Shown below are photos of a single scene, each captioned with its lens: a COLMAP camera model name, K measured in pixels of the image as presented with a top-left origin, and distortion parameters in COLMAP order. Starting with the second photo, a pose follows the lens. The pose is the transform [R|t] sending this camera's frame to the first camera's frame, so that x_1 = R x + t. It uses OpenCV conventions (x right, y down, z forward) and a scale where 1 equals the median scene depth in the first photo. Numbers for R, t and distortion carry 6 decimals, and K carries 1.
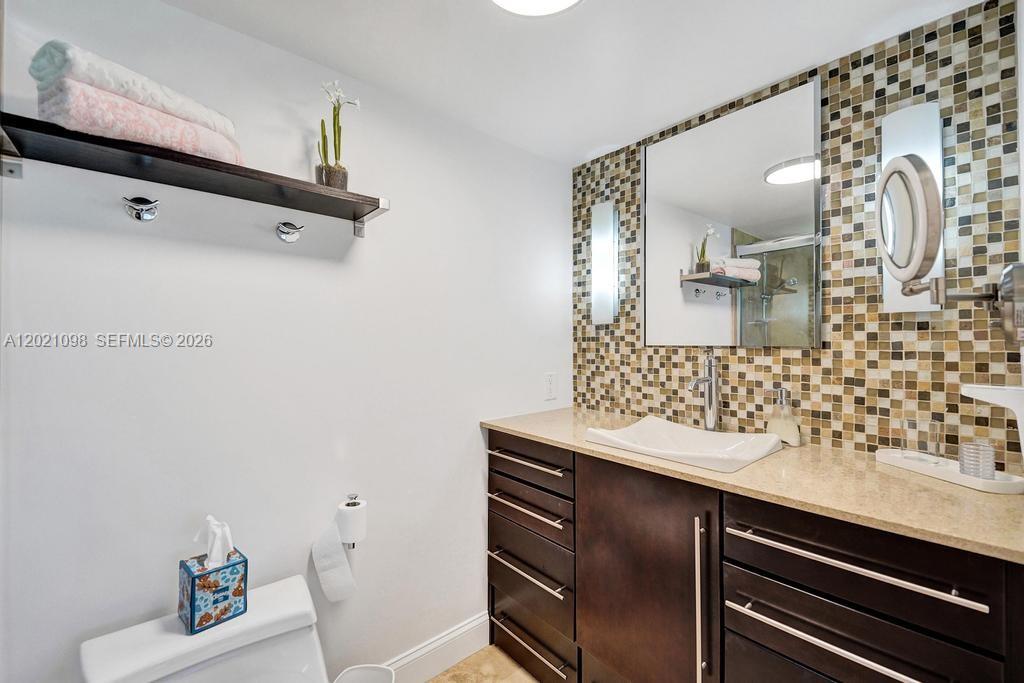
lens RADIAL K [[421.4, 0, 510.3], [0, 421.4, 339.2], [0, 0, 1]] dist [0.022380, -0.015867]
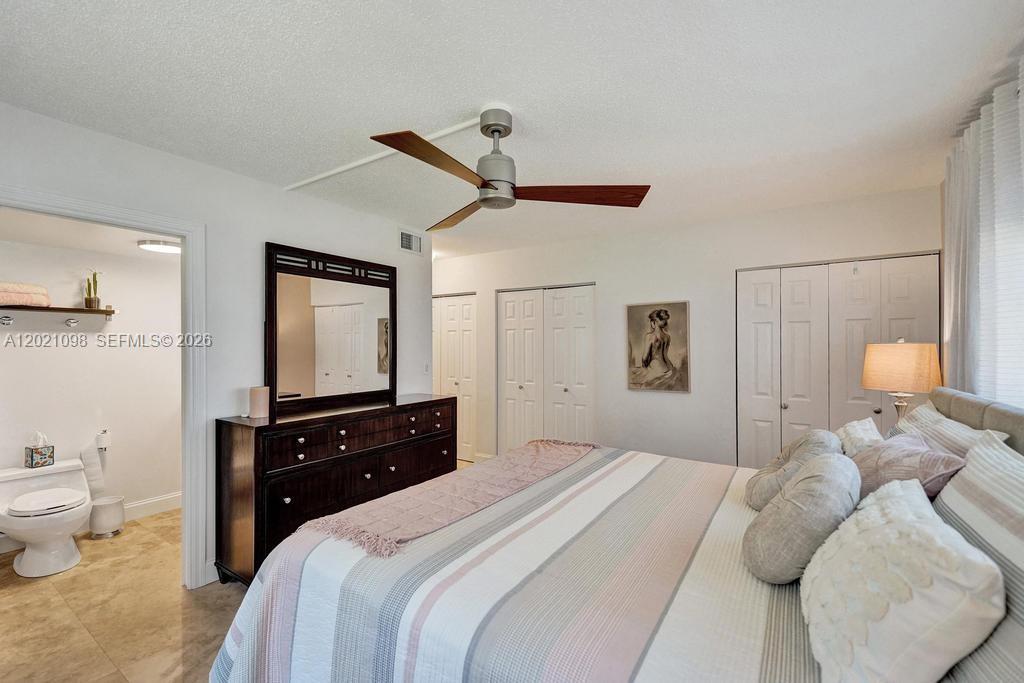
lens RADIAL K [[437.4, 0, 508.2], [0, 437.4, 343.5], [0, 0, 1]] dist [-0.016585, -0.000276]
pose [[0.961290, -0.000643, 0.275539, 1.201266], [-0.000929, 0.999984, 0.005577, -0.147168], [-0.275539, -0.005617, 0.961274, -2.055346]]
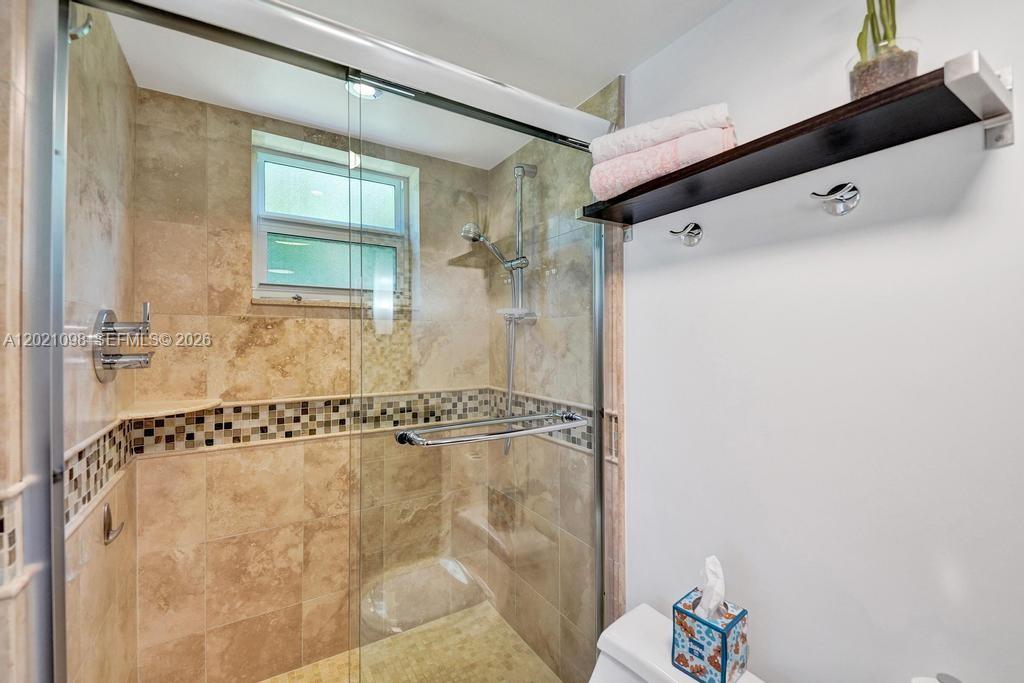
lens RADIAL K [[421.4, 0, 509.5], [0, 421.4, 336.9], [0, 0, 1]] dist [0.022380, -0.015867]
pose [[-0.151491, -0.011554, -0.988391, 0.201435], [0.009527, 0.999868, -0.013149, -0.032792], [0.988413, -0.011408, -0.151361, 0.572796]]
